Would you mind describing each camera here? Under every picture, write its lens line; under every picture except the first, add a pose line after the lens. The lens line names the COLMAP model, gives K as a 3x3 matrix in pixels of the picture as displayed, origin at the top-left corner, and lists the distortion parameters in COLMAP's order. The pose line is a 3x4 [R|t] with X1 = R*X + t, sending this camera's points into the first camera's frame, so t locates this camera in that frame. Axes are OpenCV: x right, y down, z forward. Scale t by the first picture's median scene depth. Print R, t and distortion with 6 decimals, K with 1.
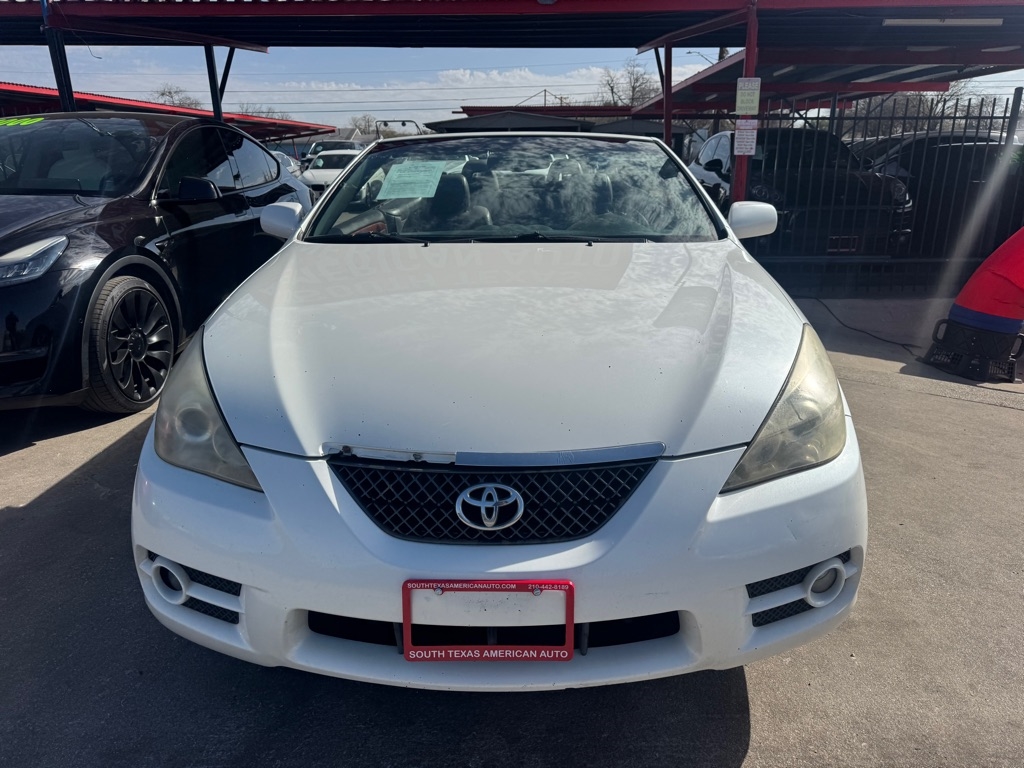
lens RADIAL K [[753.7, 0, 532.7], [0, 753.7, 401.0], [0, 0, 1]] dist [0.005488, -0.005191]
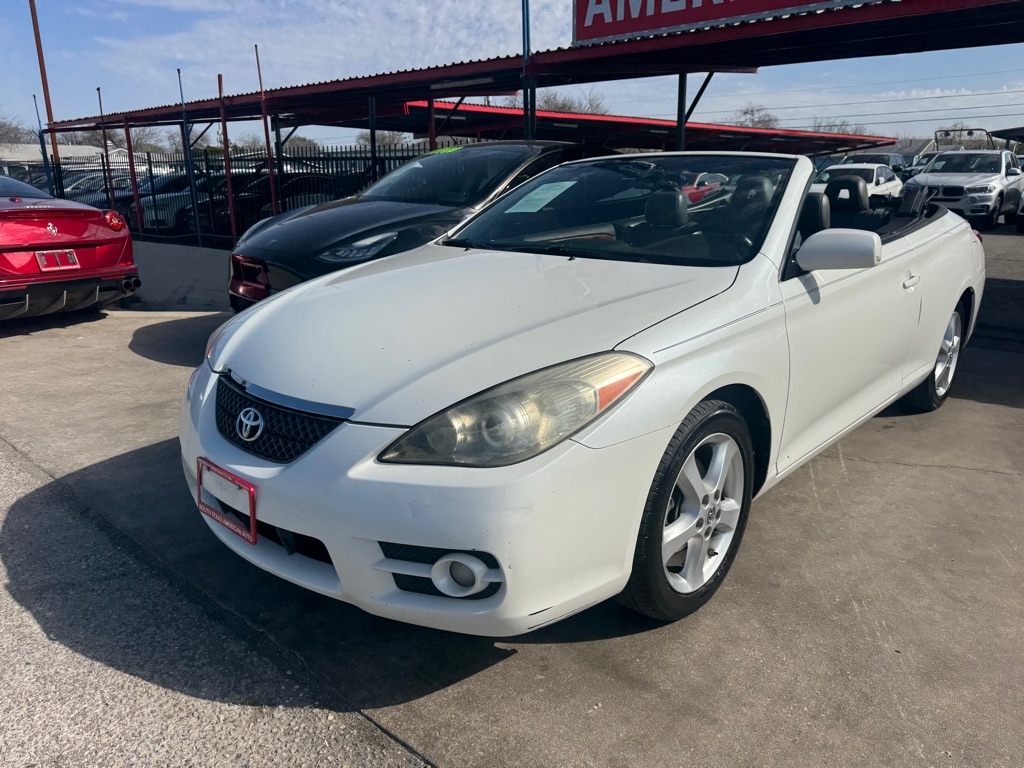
lens RADIAL K [[767.6, 0, 512.5], [0, 767.6, 384.0], [0, 0, 1]] dist [-0.001649, -0.008020]
pose [[0.731771, 0.177664, -0.657986, 0.798675], [-0.204119, 0.978242, 0.037129, -0.057295], [0.650266, 0.107138, 0.752114, 0.145220]]
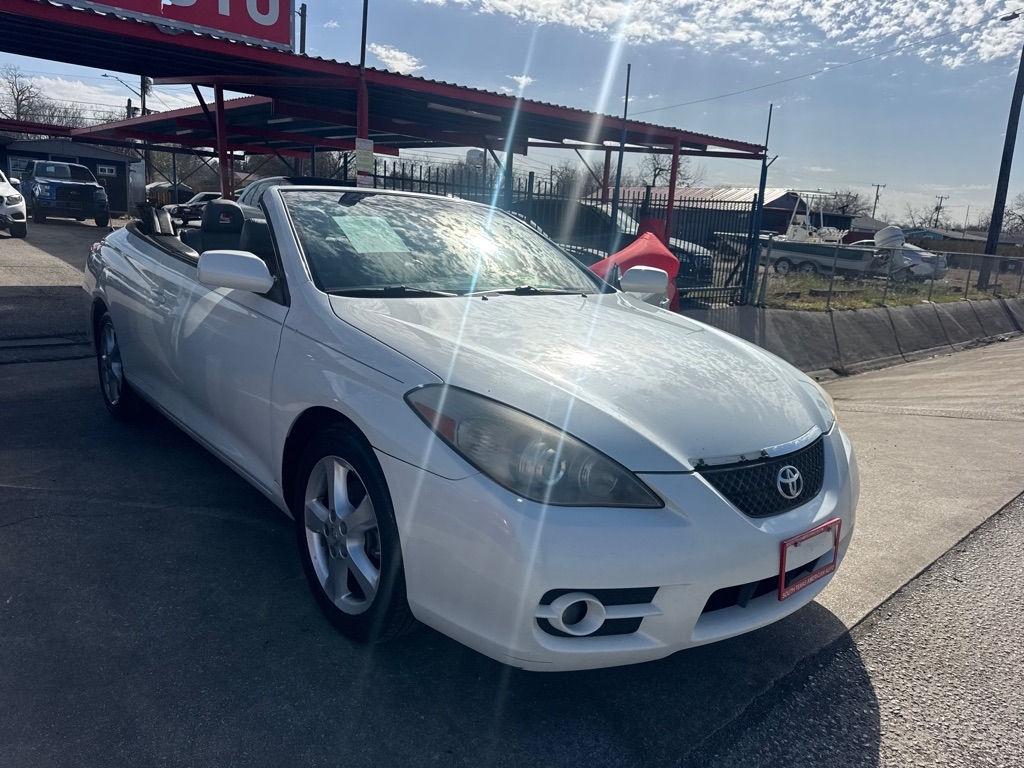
lens RADIAL K [[753.4, 0, 510.9], [0, 753.4, 378.4], [0, 0, 1]] dist [0.012689, -0.009482]
pose [[0.743430, -0.081936, 0.663775, -0.905522], [0.129881, 0.991260, -0.023107, -0.061424], [-0.656081, 0.103391, 0.747575, 0.154987]]
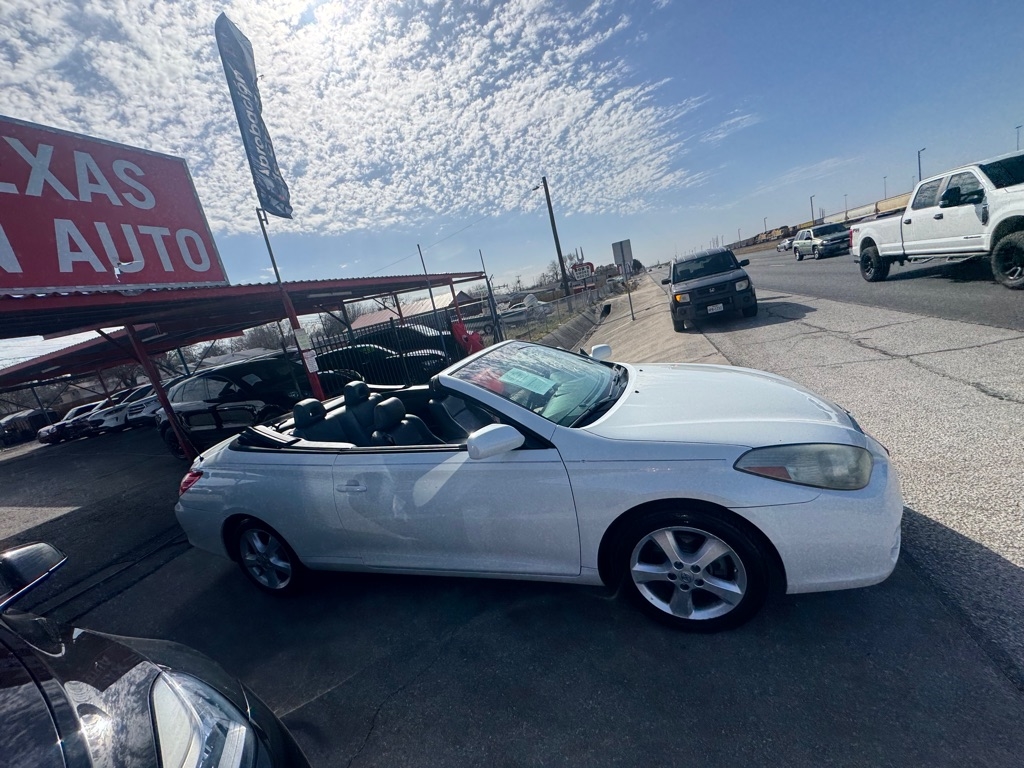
lens RADIAL K [[417.1, 0, 509.5], [0, 417.1, 382.0], [0, 0, 1]] dist [0.001873, -0.000127]
pose [[0.308685, -0.246791, 0.918590, -1.196634], [0.486000, 0.871093, 0.070714, -0.473503], [-0.817629, 0.424607, 0.388834, 0.898679]]
